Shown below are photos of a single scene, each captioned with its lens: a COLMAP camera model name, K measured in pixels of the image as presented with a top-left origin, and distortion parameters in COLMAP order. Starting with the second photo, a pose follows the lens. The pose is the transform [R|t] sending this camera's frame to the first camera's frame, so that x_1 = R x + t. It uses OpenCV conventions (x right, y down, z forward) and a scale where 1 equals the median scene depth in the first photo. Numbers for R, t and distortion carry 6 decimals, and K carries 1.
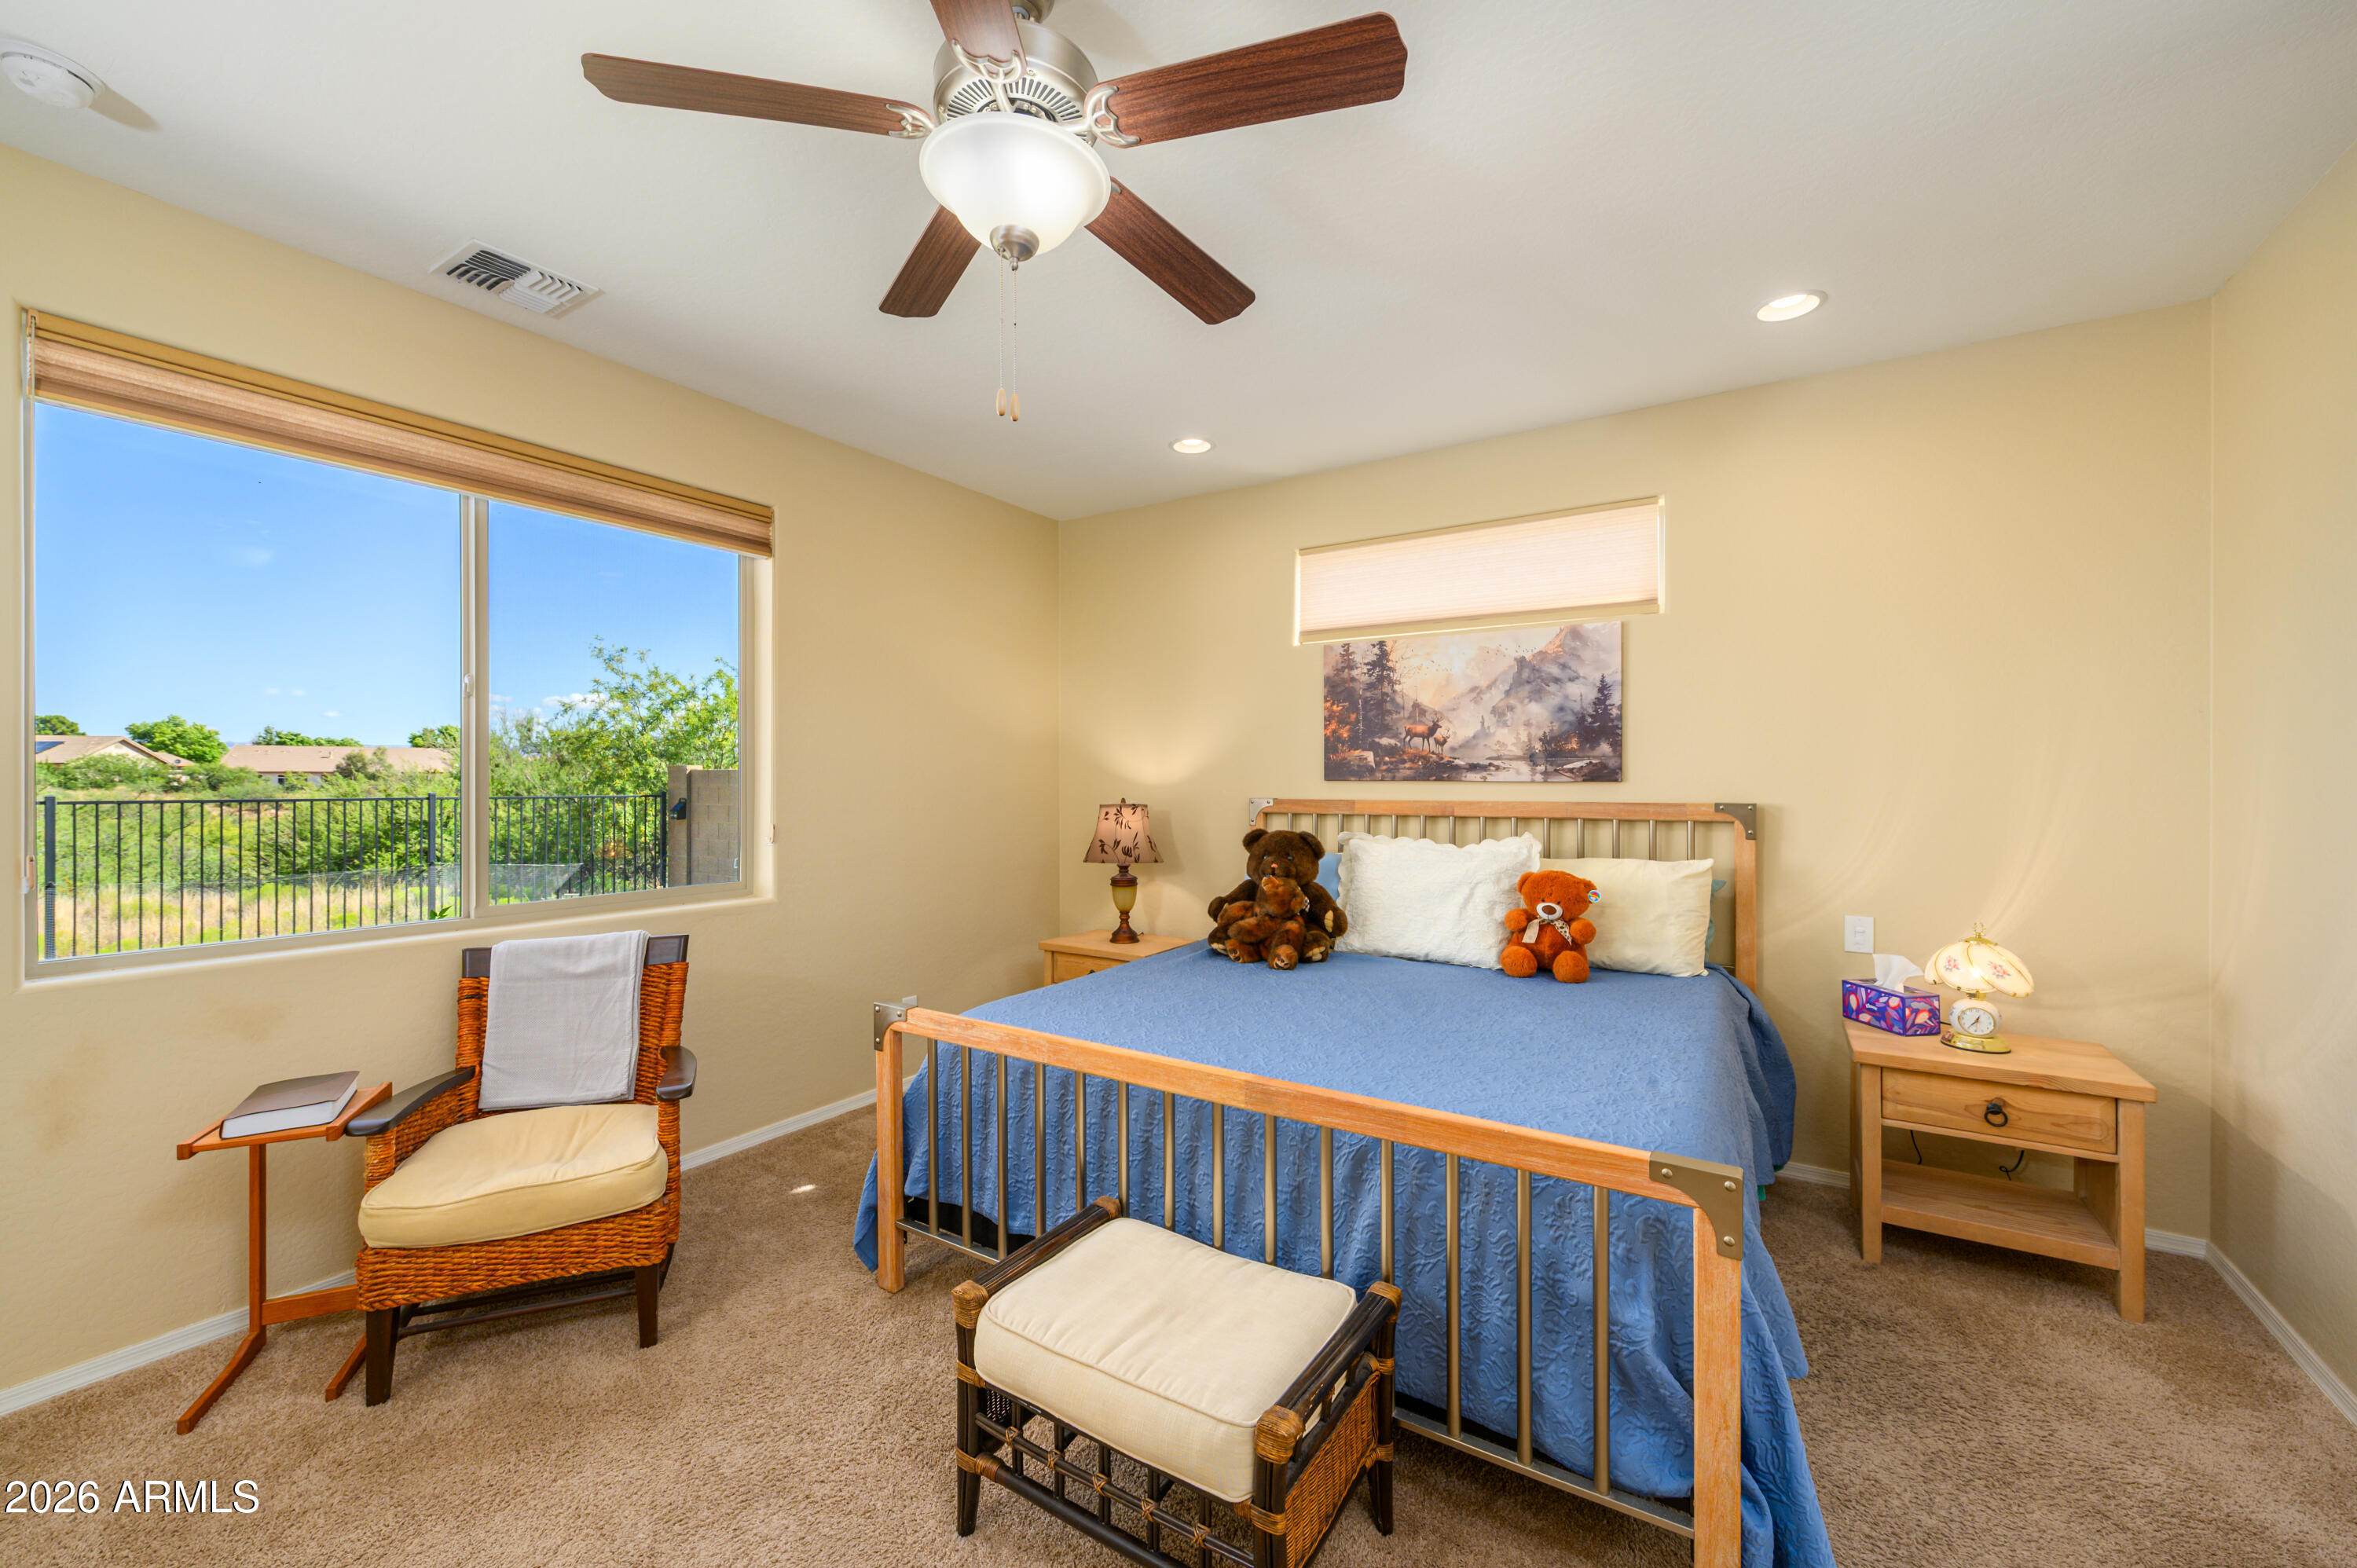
lens RADIAL K [[931.2, 0, 1178.5], [0, 931.2, 784.0], [0, 0, 1]] dist [0.002567, -0.000001]
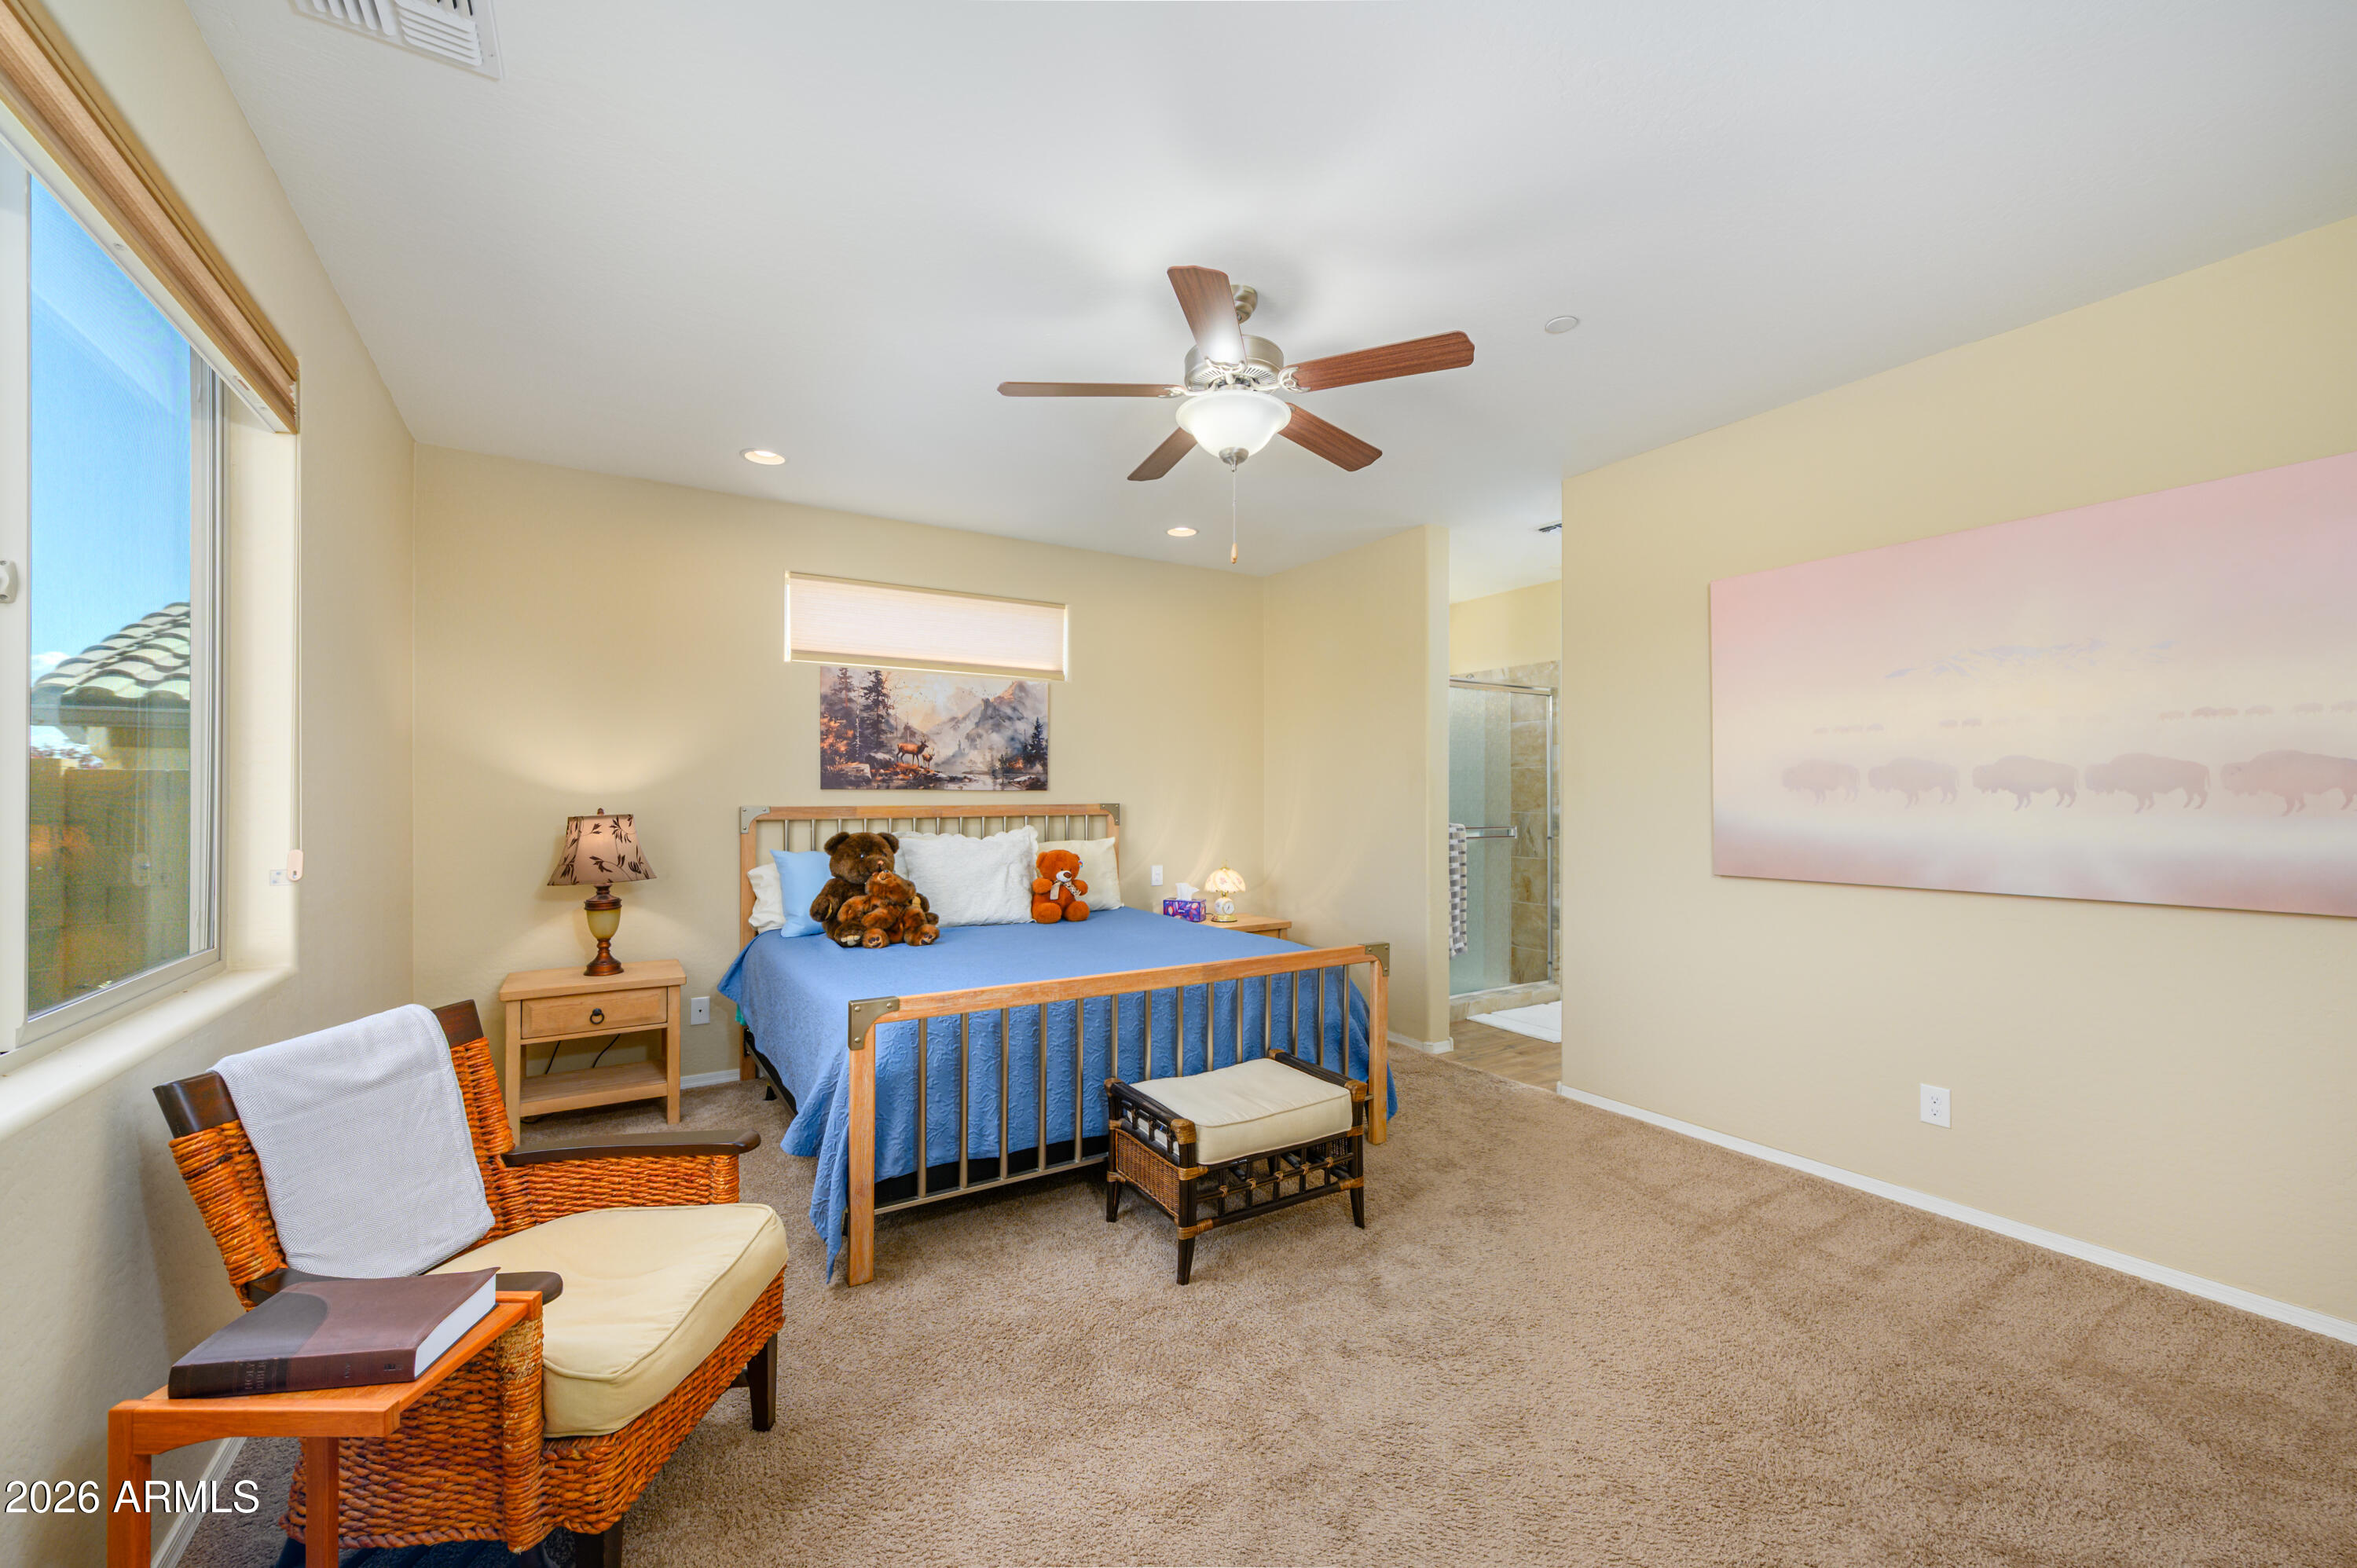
lens RADIAL K [[931.2, 0, 1178.5], [0, 931.2, 784.0], [0, 0, 1]] dist [0.002567, -0.000001]
pose [[0.418110, 0.012400, 0.908312, -0.729215], [0.006152, 0.999845, -0.016481, 0.011949], [-0.908375, 0.012479, 0.417969, 0.174277]]
